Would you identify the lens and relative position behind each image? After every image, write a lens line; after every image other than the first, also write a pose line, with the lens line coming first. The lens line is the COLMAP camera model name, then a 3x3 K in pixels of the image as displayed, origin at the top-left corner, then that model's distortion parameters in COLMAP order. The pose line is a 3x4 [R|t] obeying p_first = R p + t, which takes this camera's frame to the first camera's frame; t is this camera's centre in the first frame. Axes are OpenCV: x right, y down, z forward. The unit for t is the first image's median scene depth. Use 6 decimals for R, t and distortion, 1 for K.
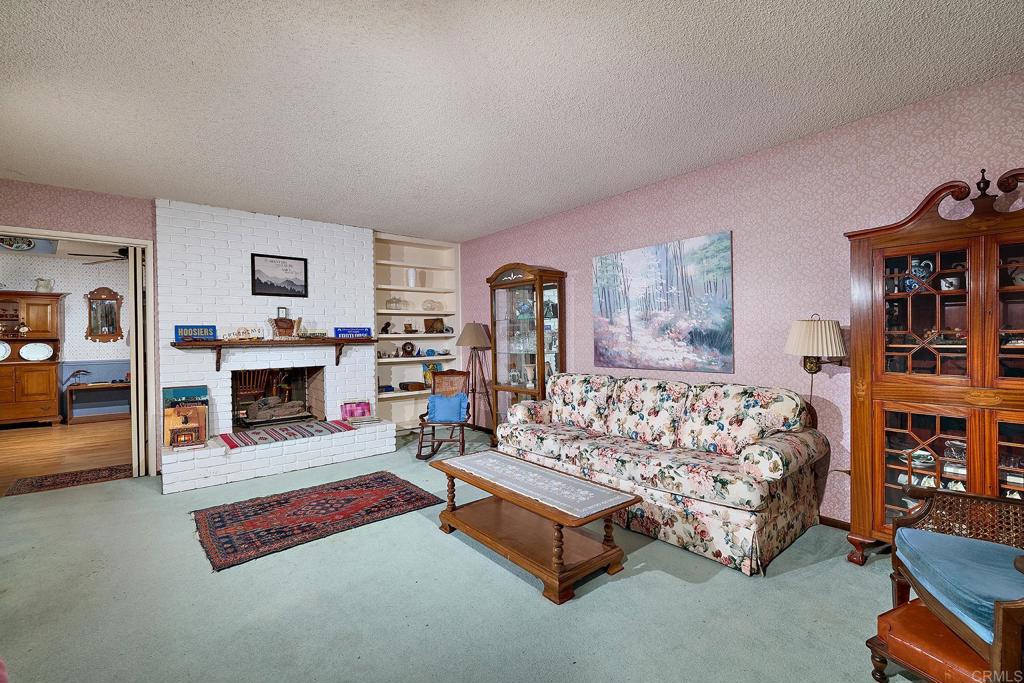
lens RADIAL K [[446.9, 0, 511.1], [0, 446.9, 339.0], [0, 0, 1]] dist [0.000273, -0.000165]
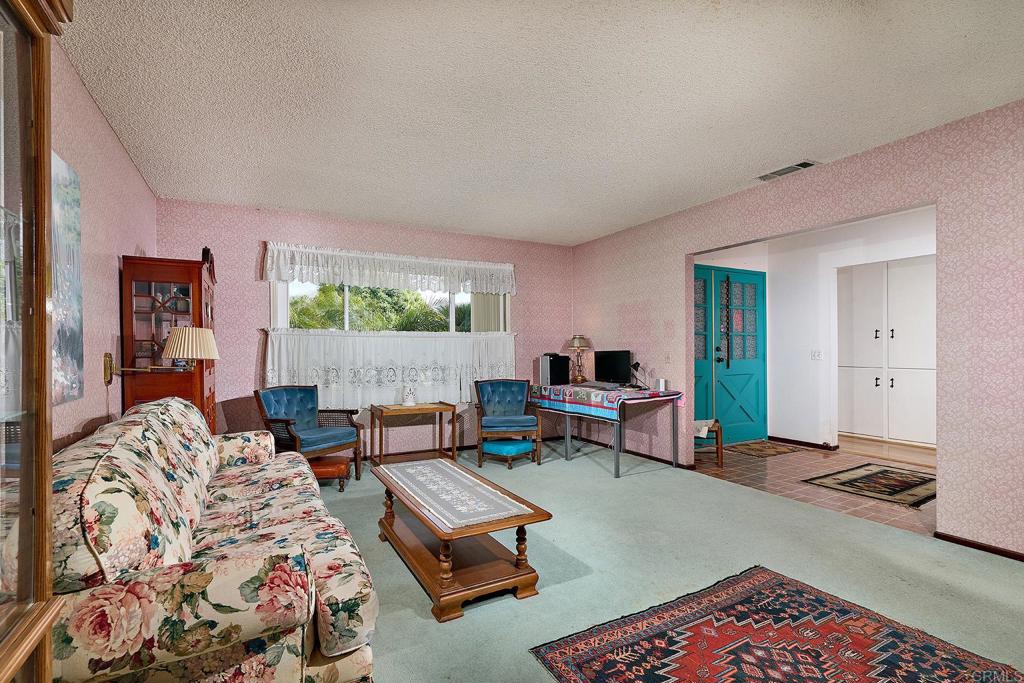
lens RADIAL K [[461.3, 0, 511.1], [0, 461.3, 344.9], [0, 0, 1]] dist [0.000029, -0.000045]
pose [[-0.984257, 0.020595, 0.175537, -0.252635], [0.020988, 0.999780, 0.000381, 0.012940], [-0.175491, 0.004059, -0.984473, 1.718526]]
